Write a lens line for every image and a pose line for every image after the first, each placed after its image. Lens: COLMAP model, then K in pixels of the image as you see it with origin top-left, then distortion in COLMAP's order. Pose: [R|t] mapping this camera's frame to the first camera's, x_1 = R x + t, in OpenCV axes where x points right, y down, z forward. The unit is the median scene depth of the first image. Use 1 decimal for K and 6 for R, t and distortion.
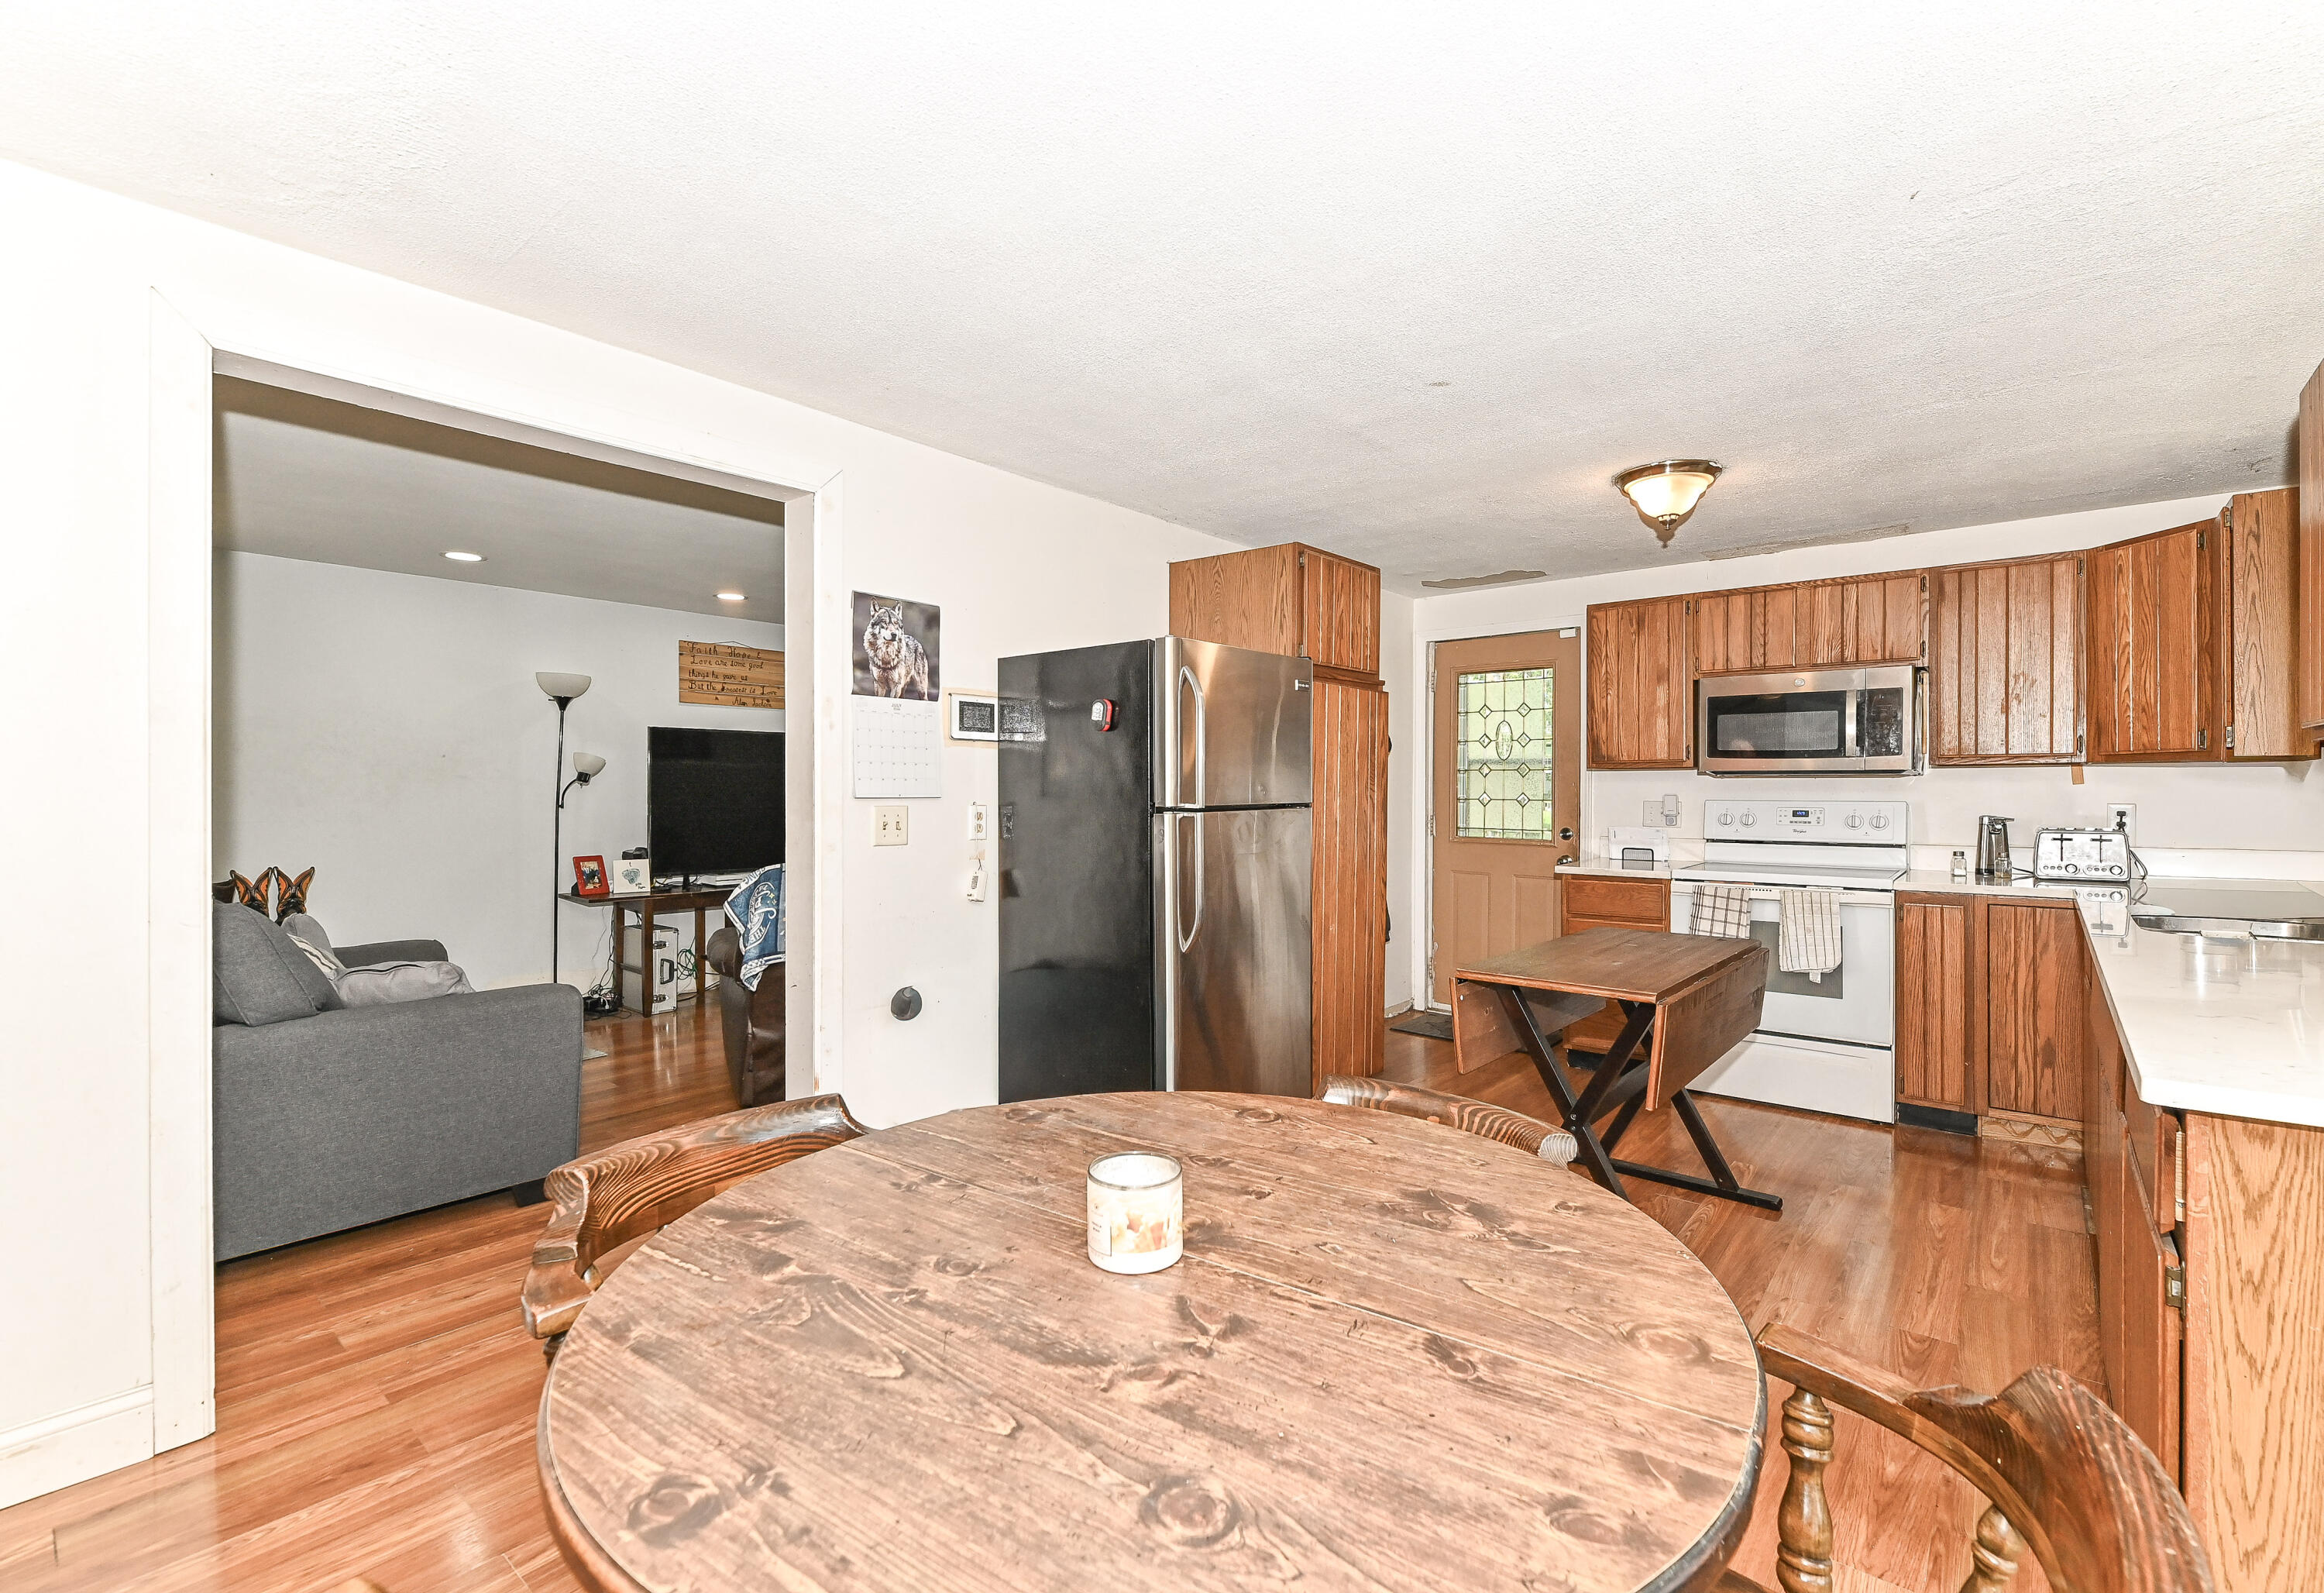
lens RADIAL K [[1042.0, 0, 1162.0], [0, 1042.0, 796.5], [0, 0, 1]] dist [-0.001082, -0.000103]
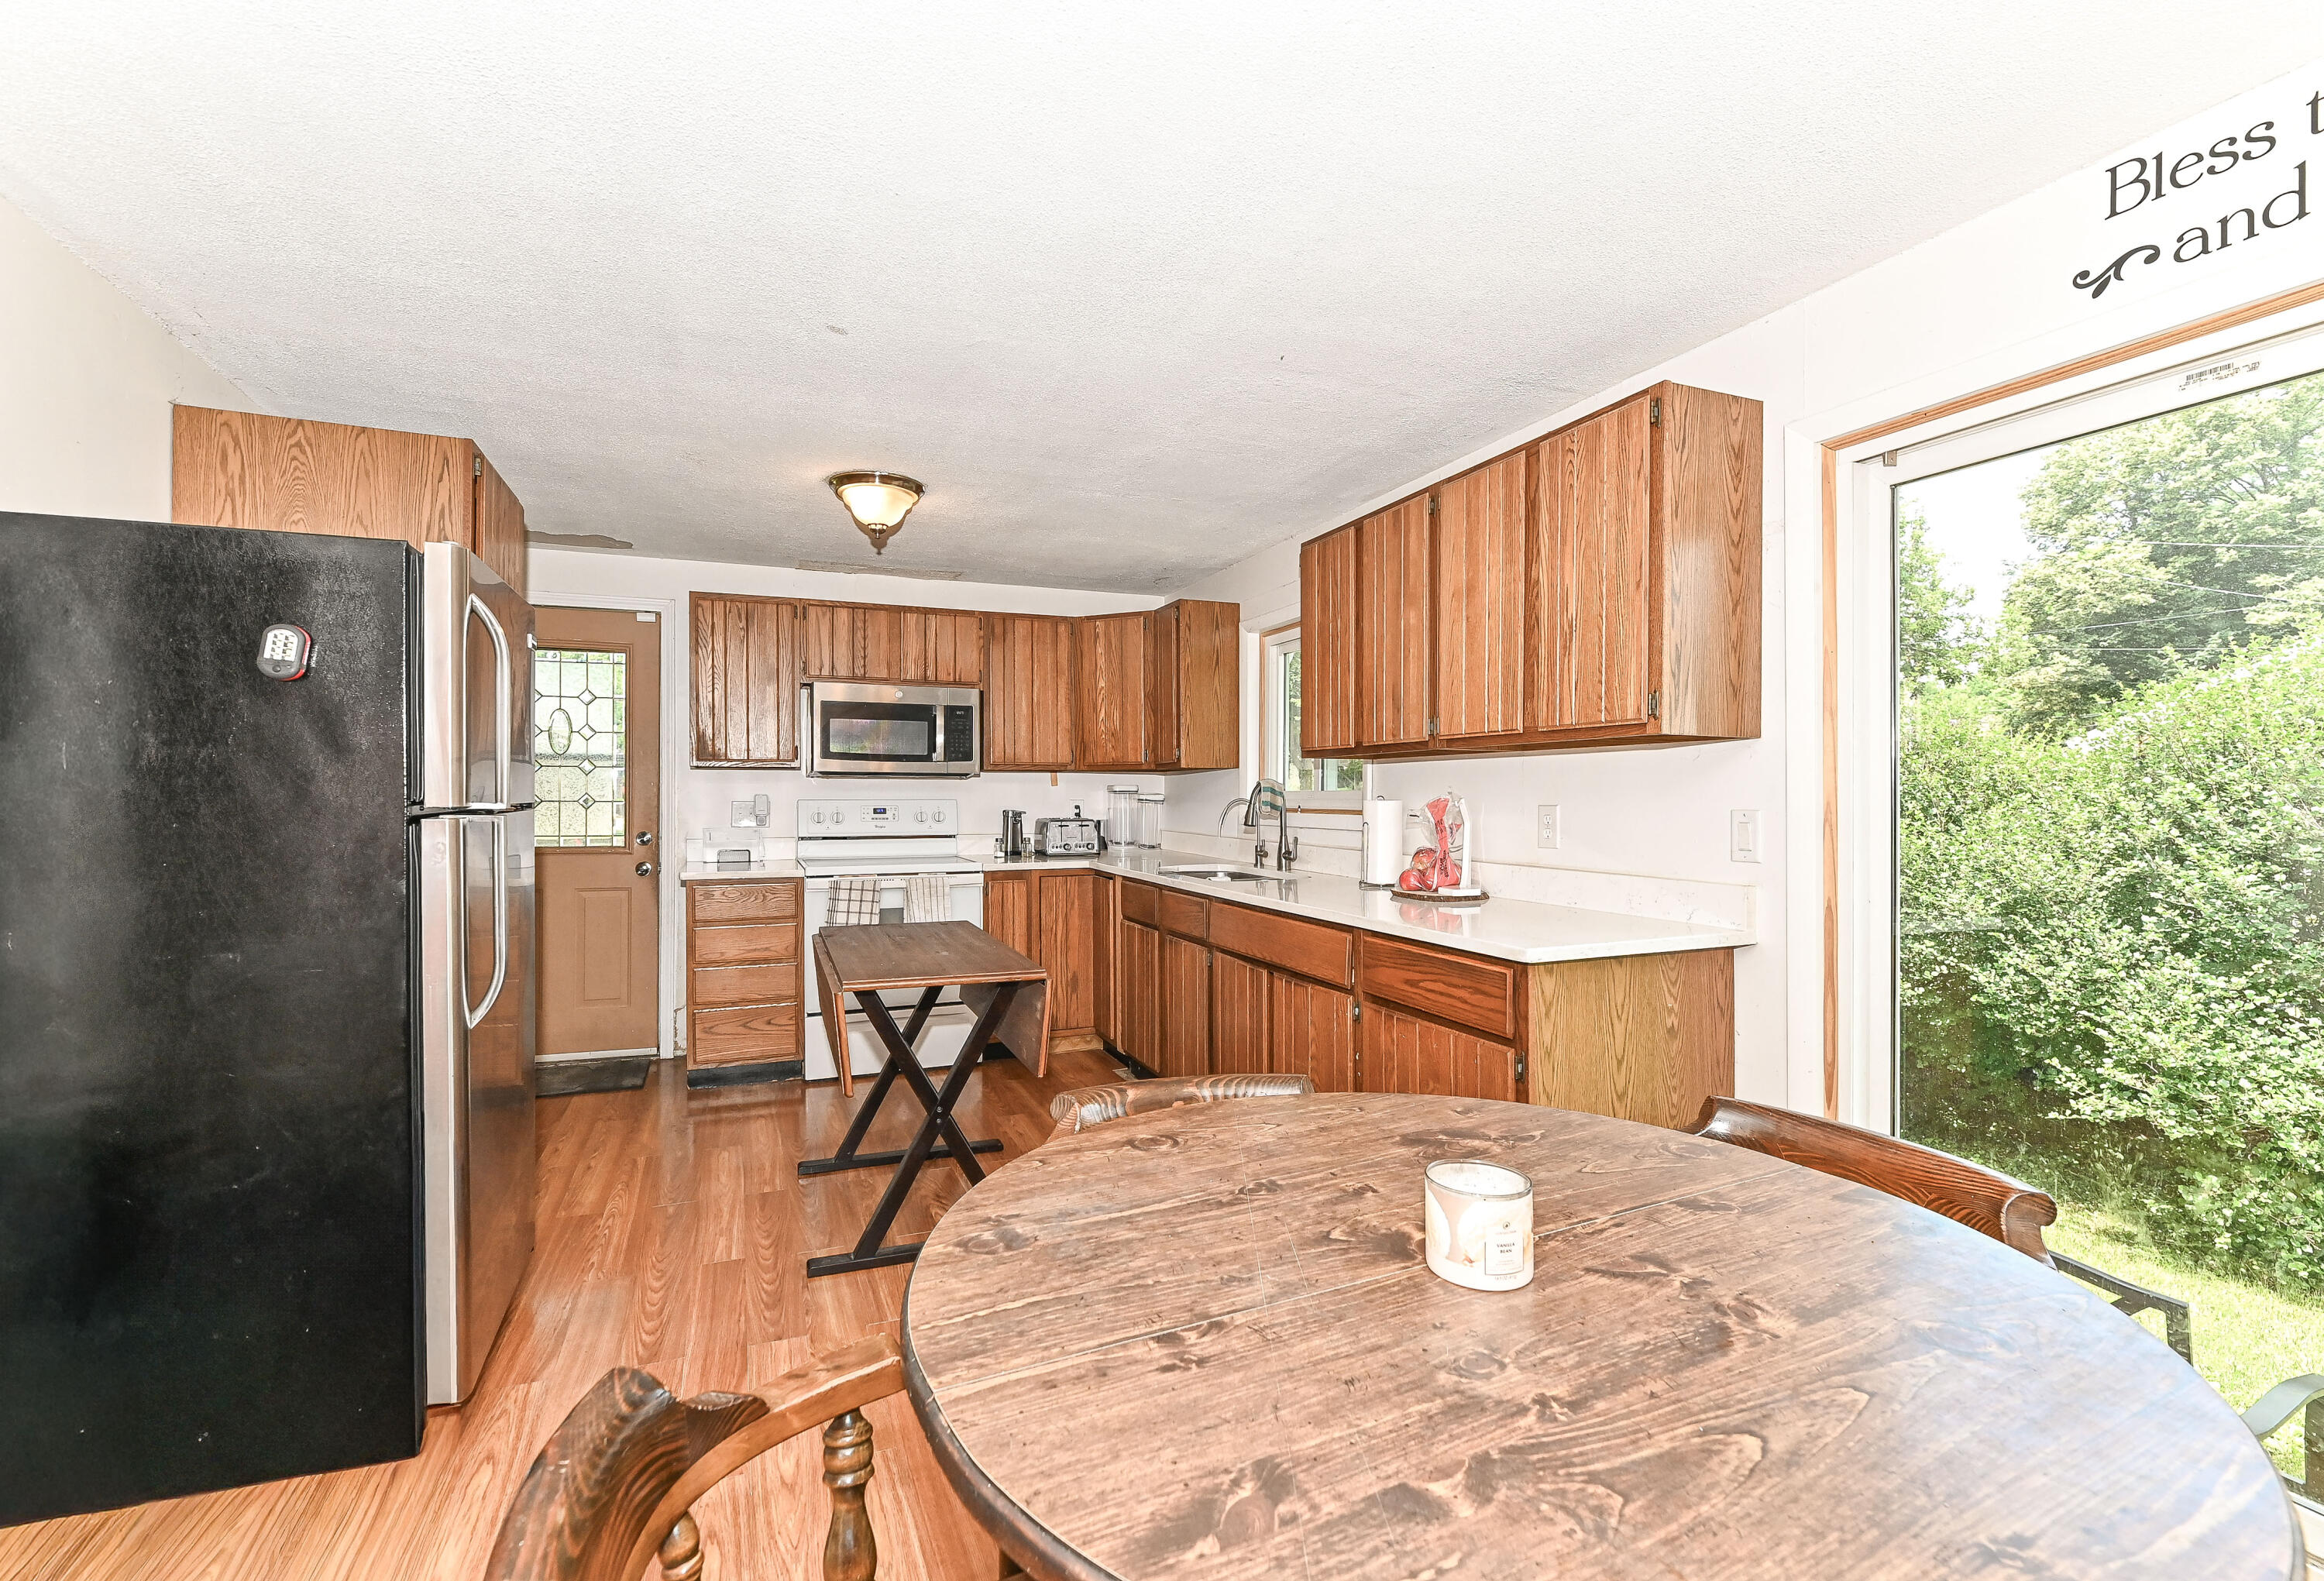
lens RADIAL K [[1047.4, 0, 1165.9], [0, 1047.4, 807.6], [0, 0, 1]] dist [-0.001418, -0.001358]
pose [[0.457848, -0.011218, 0.888960, -0.697830], [0.006471, 0.999936, 0.009286, 0.011742], [-0.889007, 0.001501, 0.457891, 0.583583]]
